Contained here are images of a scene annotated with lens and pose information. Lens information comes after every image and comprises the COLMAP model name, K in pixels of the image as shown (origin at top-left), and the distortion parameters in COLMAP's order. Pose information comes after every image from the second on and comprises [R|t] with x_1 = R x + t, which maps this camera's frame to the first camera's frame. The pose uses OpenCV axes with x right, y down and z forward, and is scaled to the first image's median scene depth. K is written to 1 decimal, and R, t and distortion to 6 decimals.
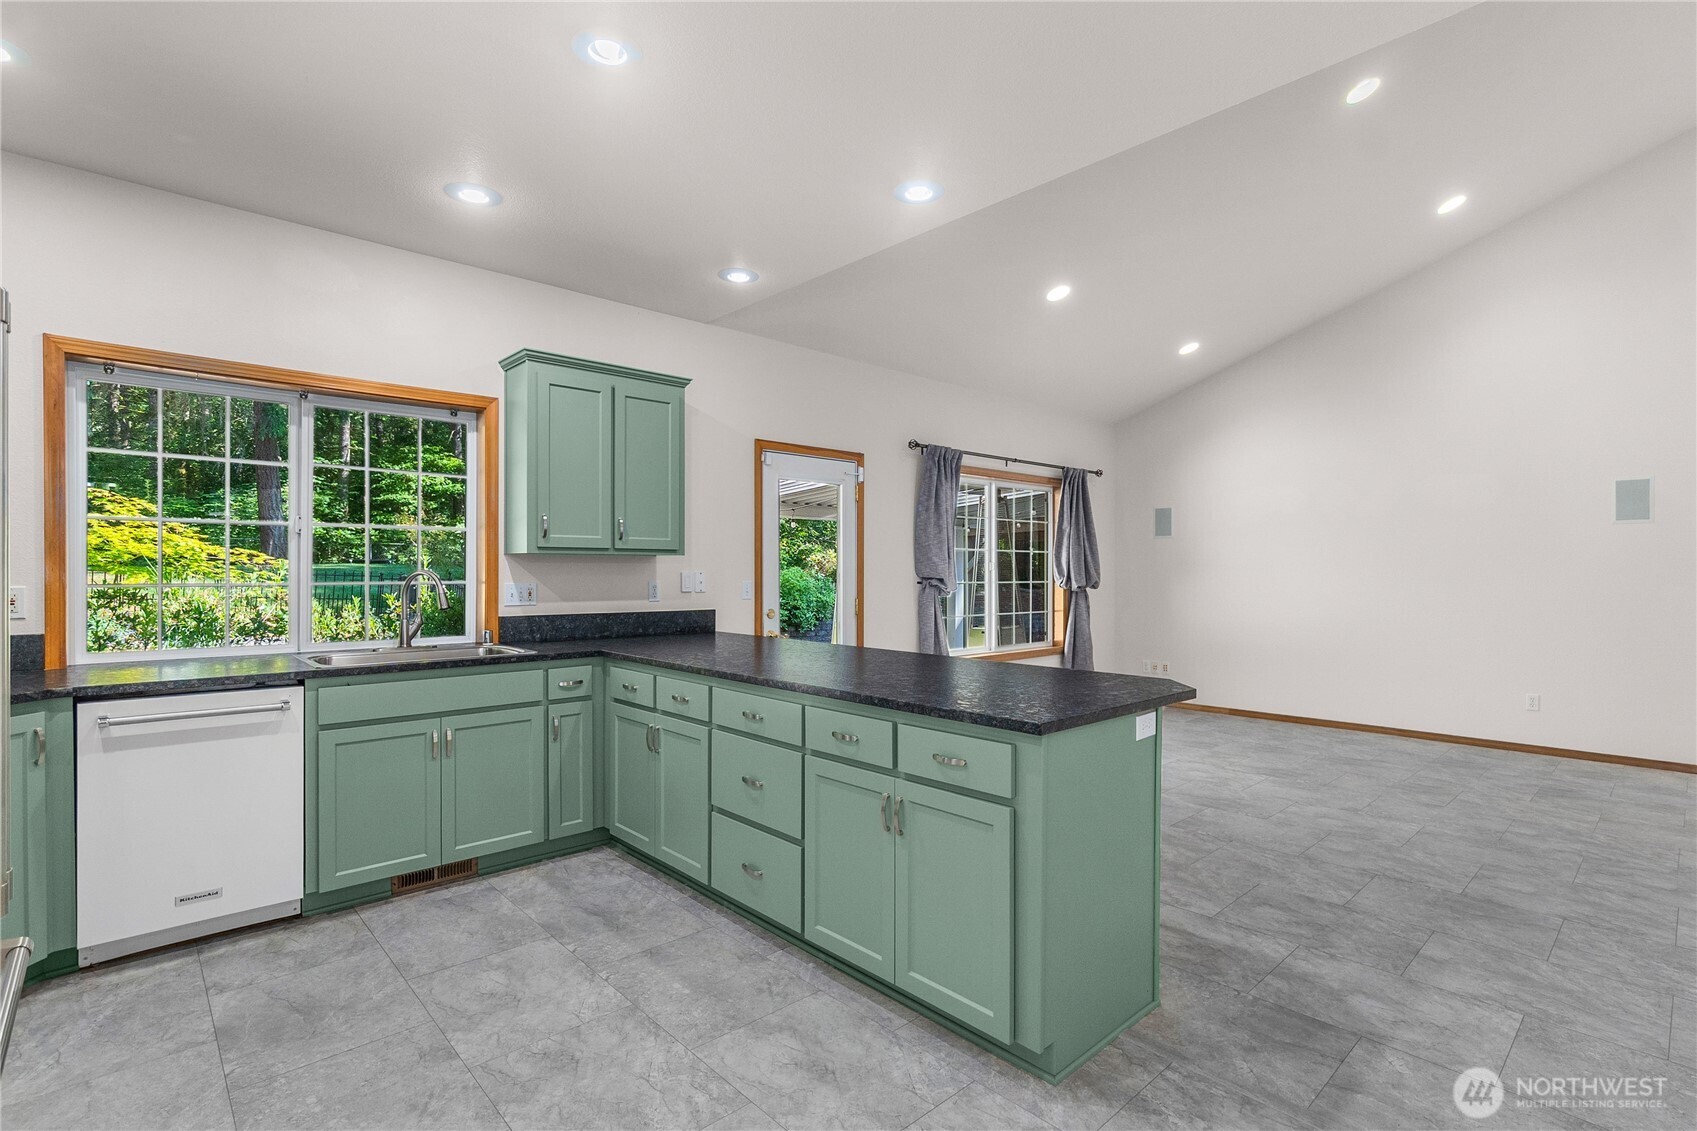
lens RADIAL K [[780.5, 0, 849.1], [0, 780.5, 573.3], [0, 0, 1]] dist [0.001907, 0.000327]
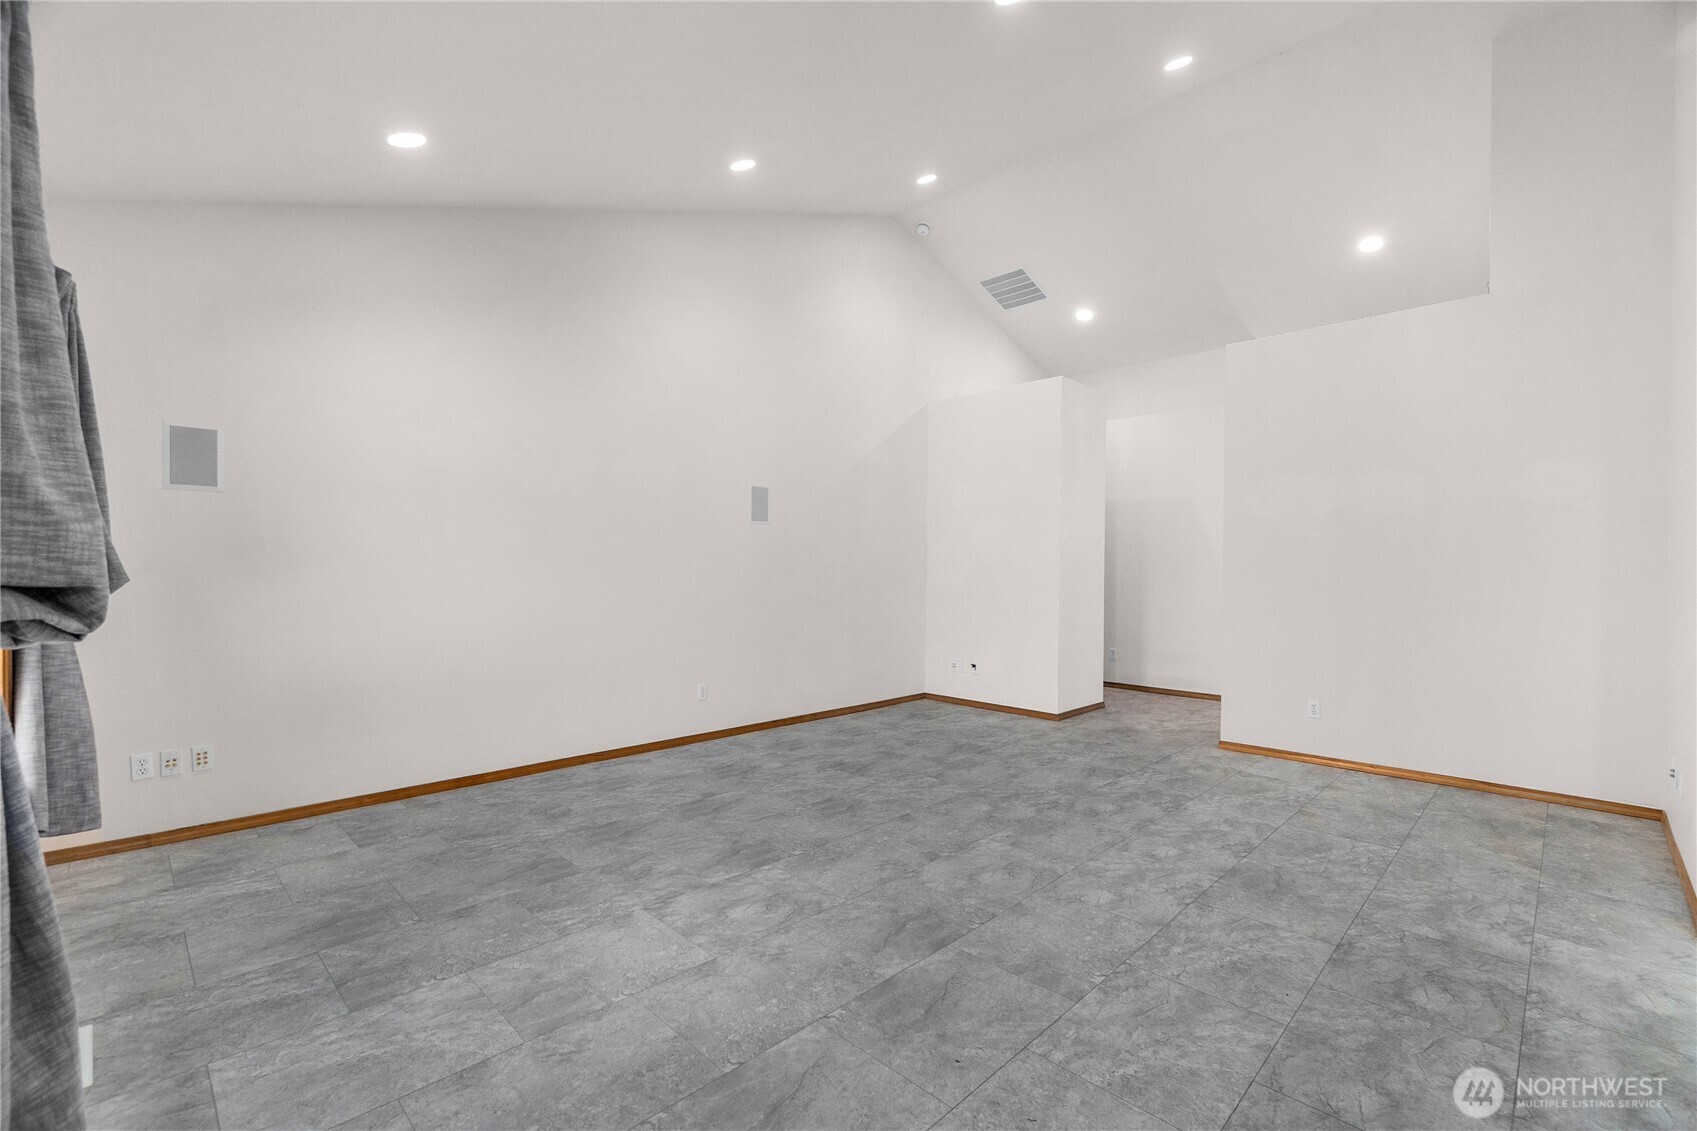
lens RADIAL K [[724.5, 0, 847.6], [0, 724.5, 559.3], [0, 0, 1]] dist [0.000793, 0.000039]
pose [[-0.053107, 0.012243, 0.998514, -0.142938], [-0.006229, 0.999901, -0.012592, 0.002262], [-0.998569, -0.006888, -0.053025, 1.411881]]
